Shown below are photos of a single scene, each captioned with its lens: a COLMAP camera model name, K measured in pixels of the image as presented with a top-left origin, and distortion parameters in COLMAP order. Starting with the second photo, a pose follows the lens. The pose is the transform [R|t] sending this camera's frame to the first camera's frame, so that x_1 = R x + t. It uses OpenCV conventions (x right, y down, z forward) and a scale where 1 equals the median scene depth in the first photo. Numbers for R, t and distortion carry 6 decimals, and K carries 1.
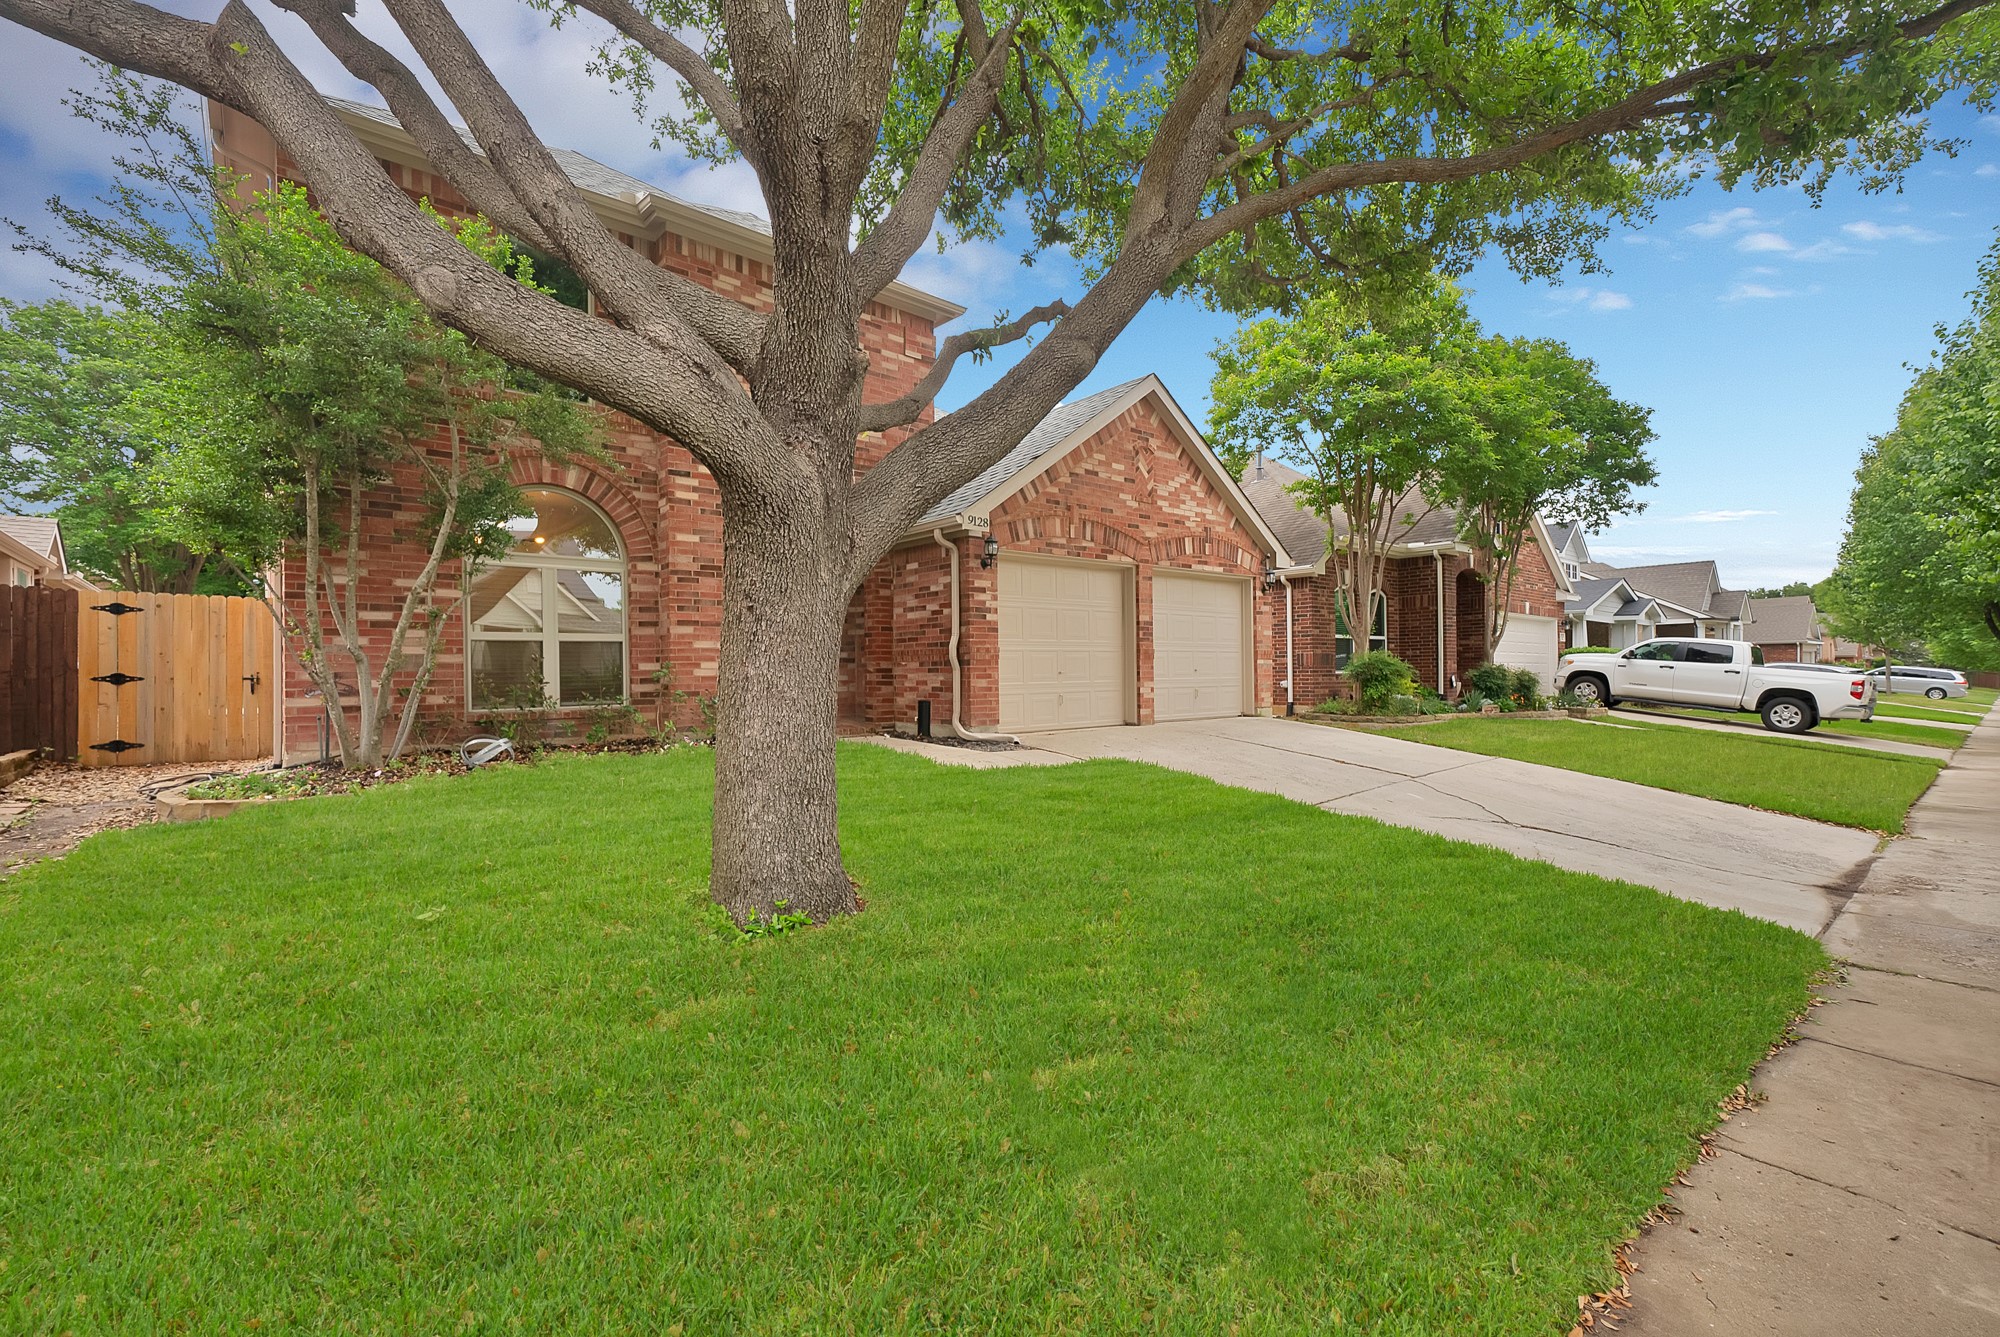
lens RADIAL K [[872.6, 0, 989.8], [0, 872.6, 670.0], [0, 0, 1]] dist [0.005011, 0.001092]
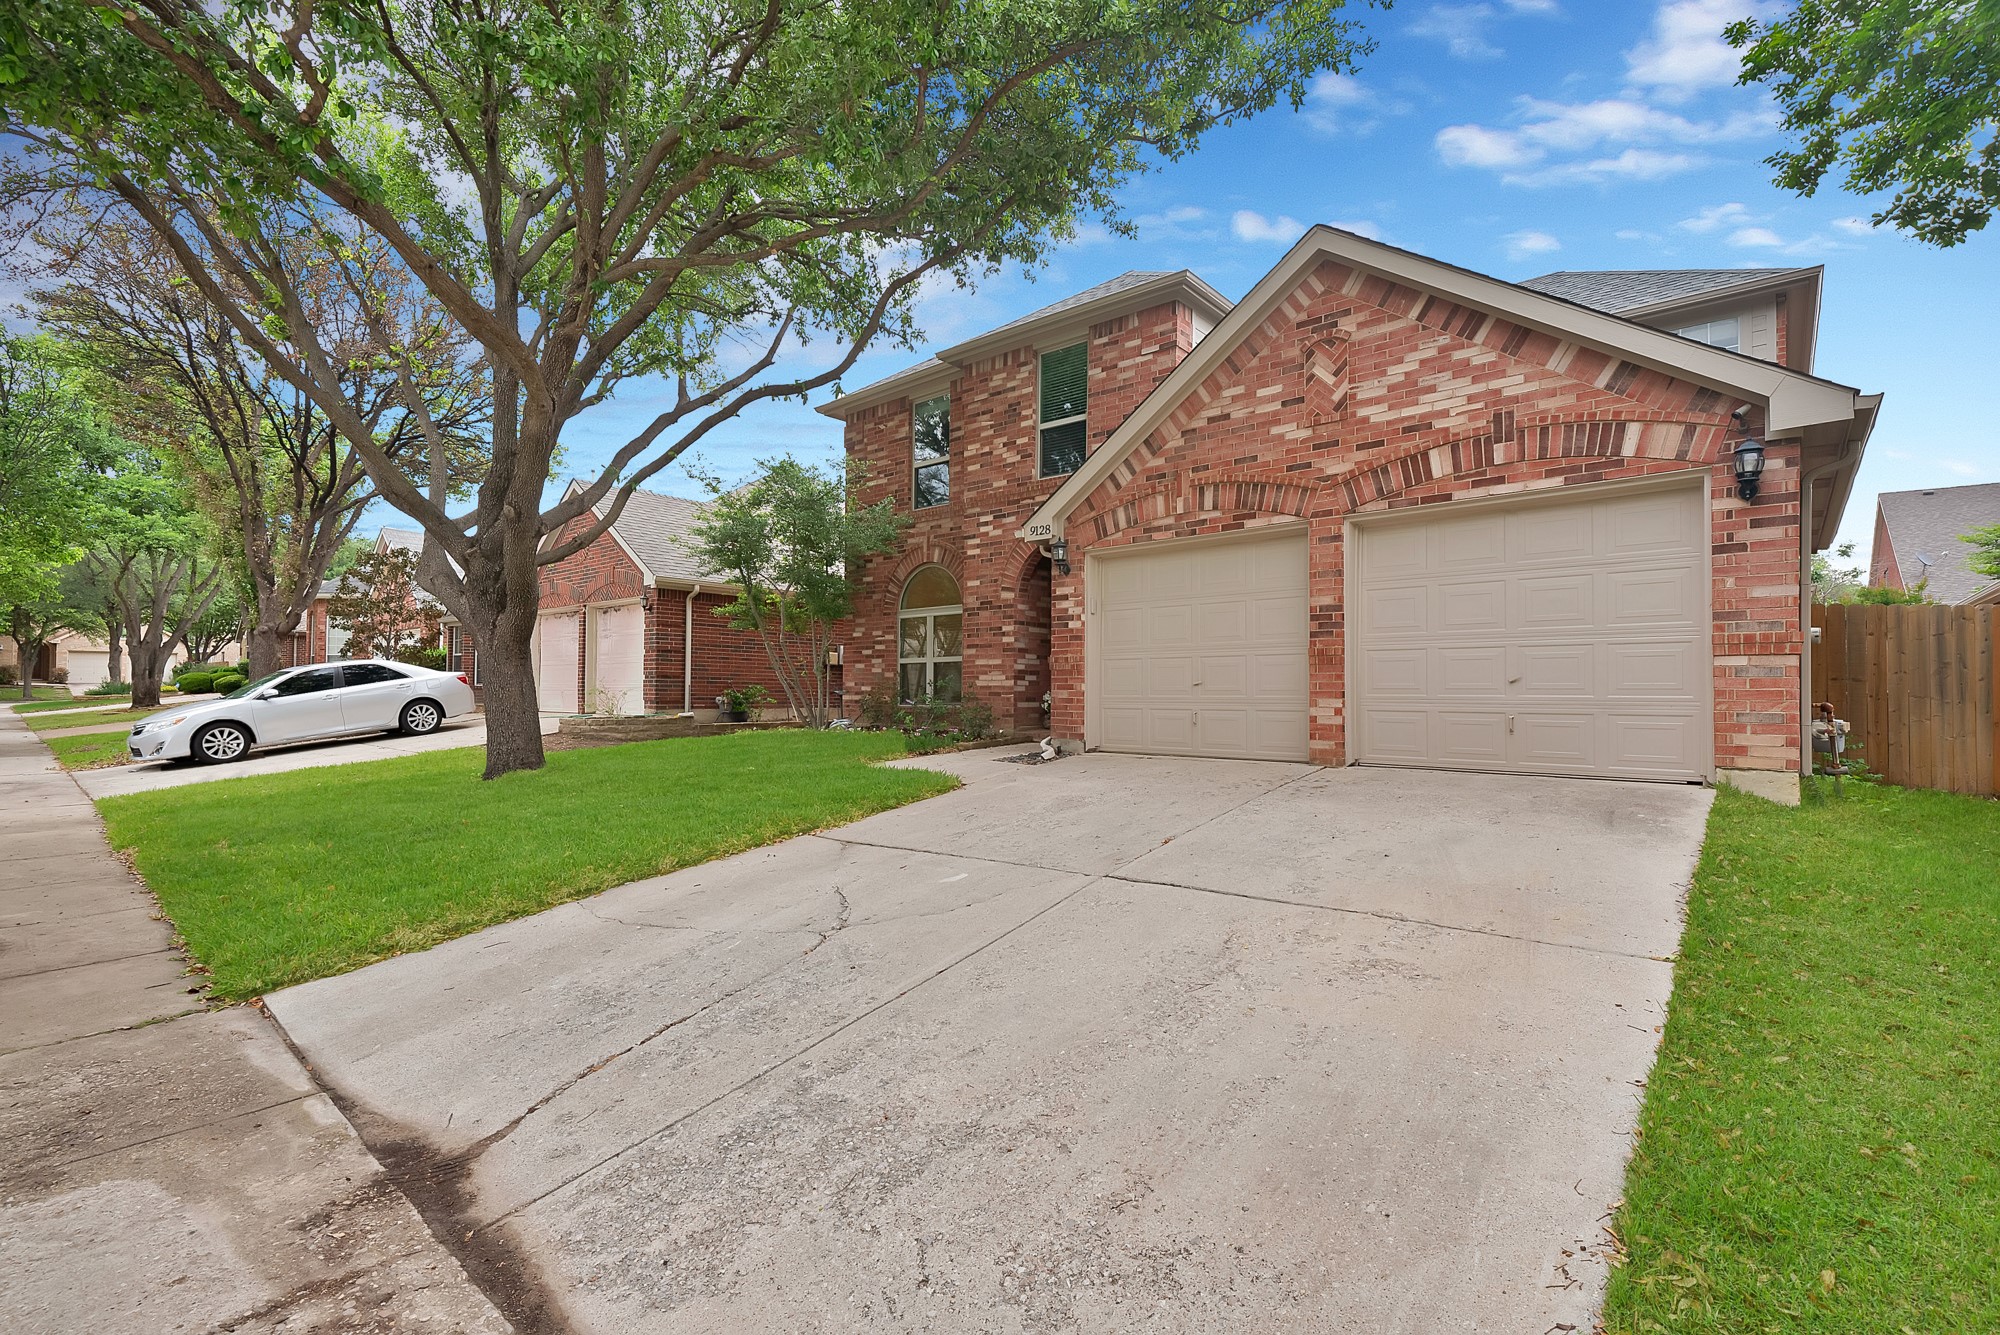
lens RADIAL K [[867.3, 0, 999.4], [0, 867.3, 669.0], [0, 0, 1]] dist [0.002443, 0.000050]
pose [[0.151906, -0.016337, -0.988260, 0.835071], [-0.002810, 0.999852, -0.016961, 0.002954], [0.988391, 0.005354, 0.151838, 0.712003]]
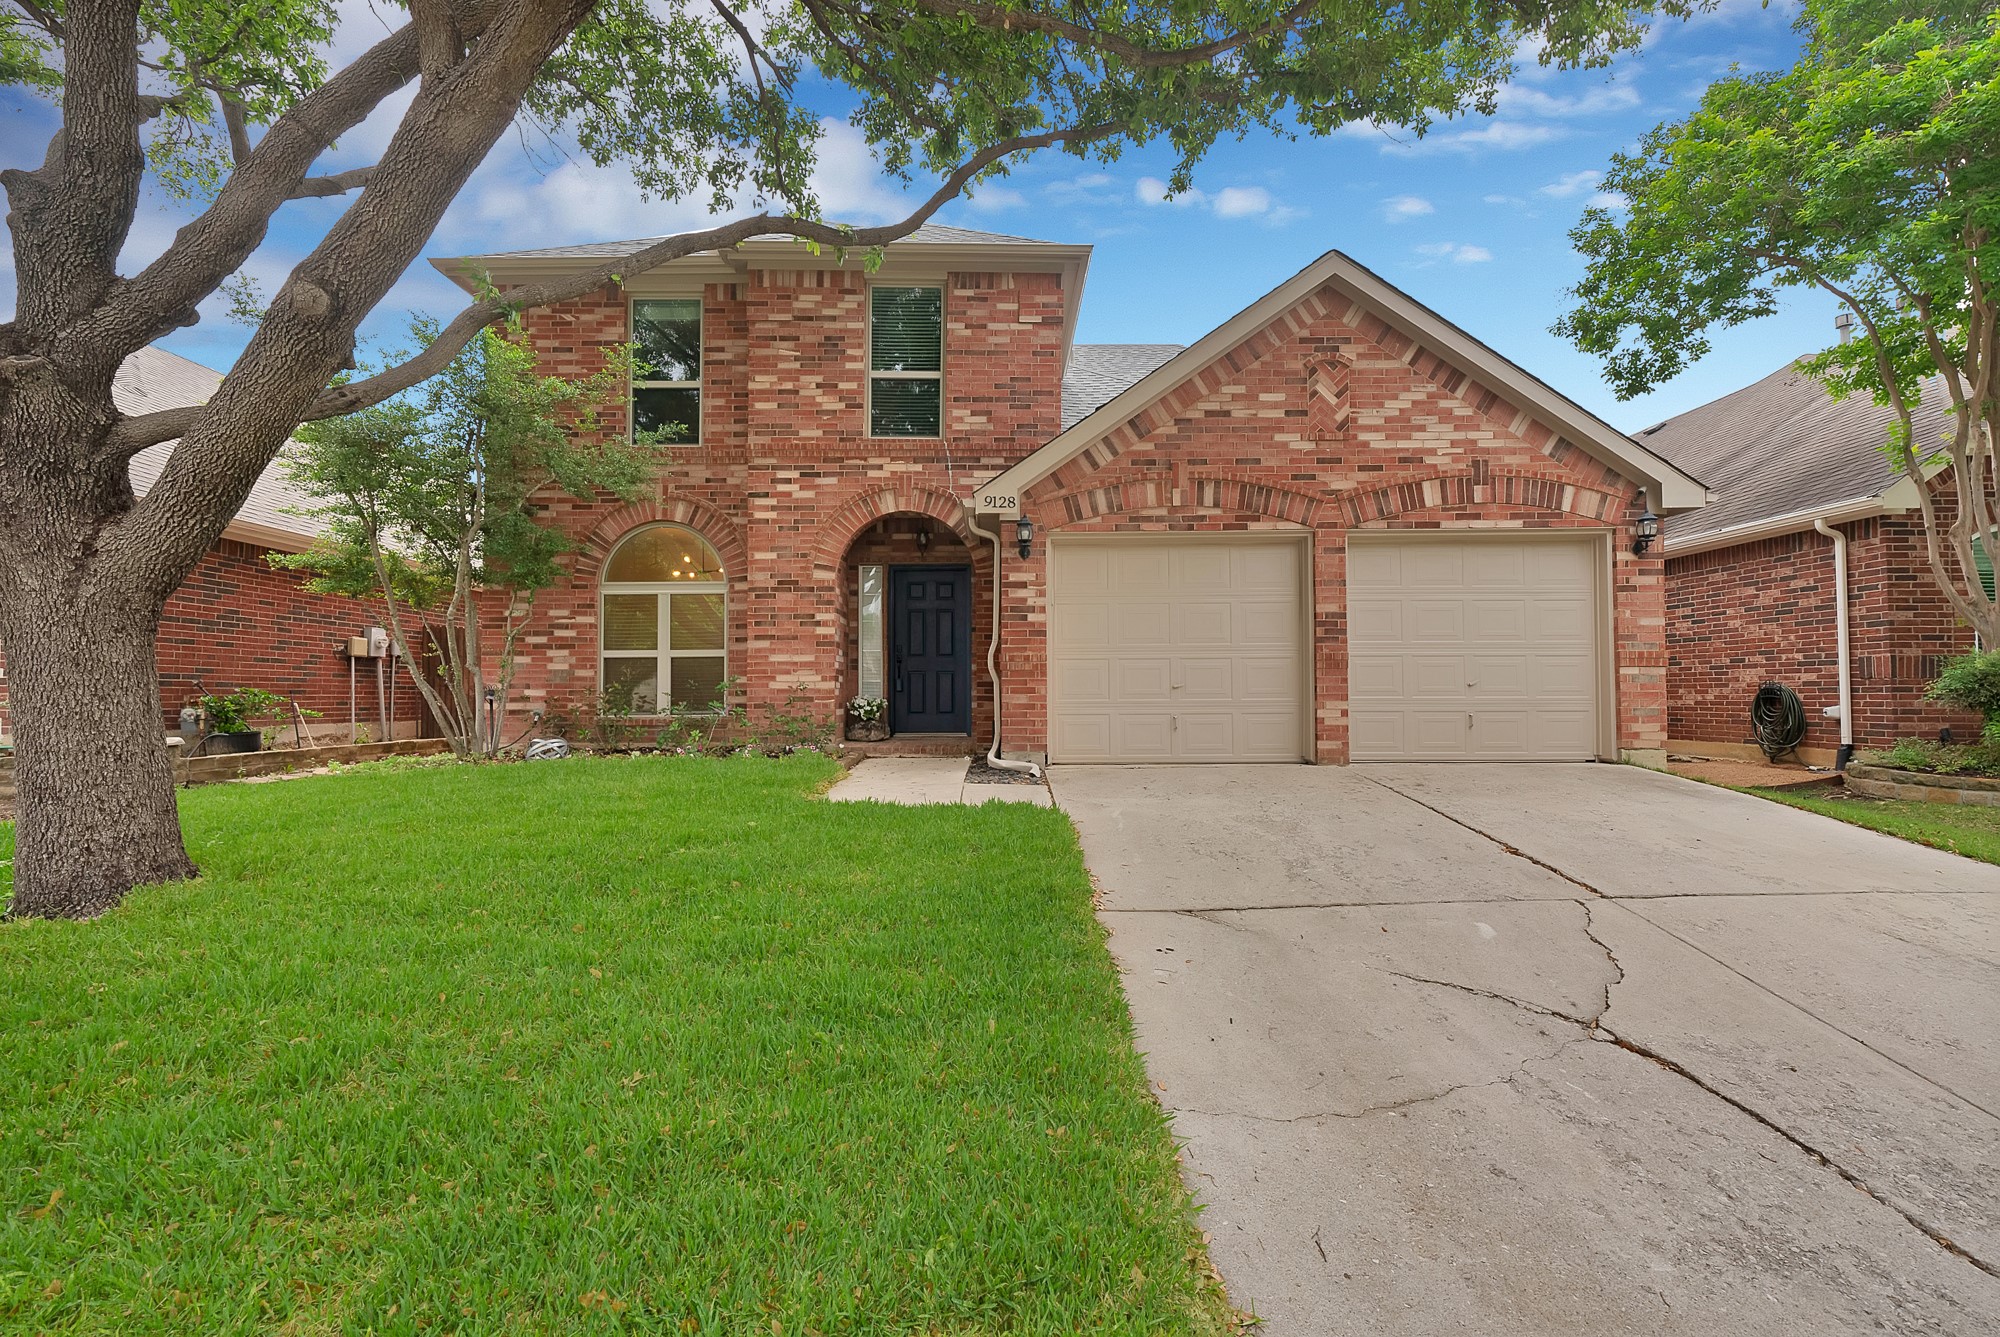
lens RADIAL K [[872.6, 0, 989.7], [0, 872.6, 668.6], [0, 0, 1]] dist [0.005011, 0.001092]
pose [[0.758416, -0.010940, -0.651678, 0.452621], [-0.003172, 0.999785, -0.020476, 0.002873], [0.651763, 0.017597, 0.758219, 0.330644]]
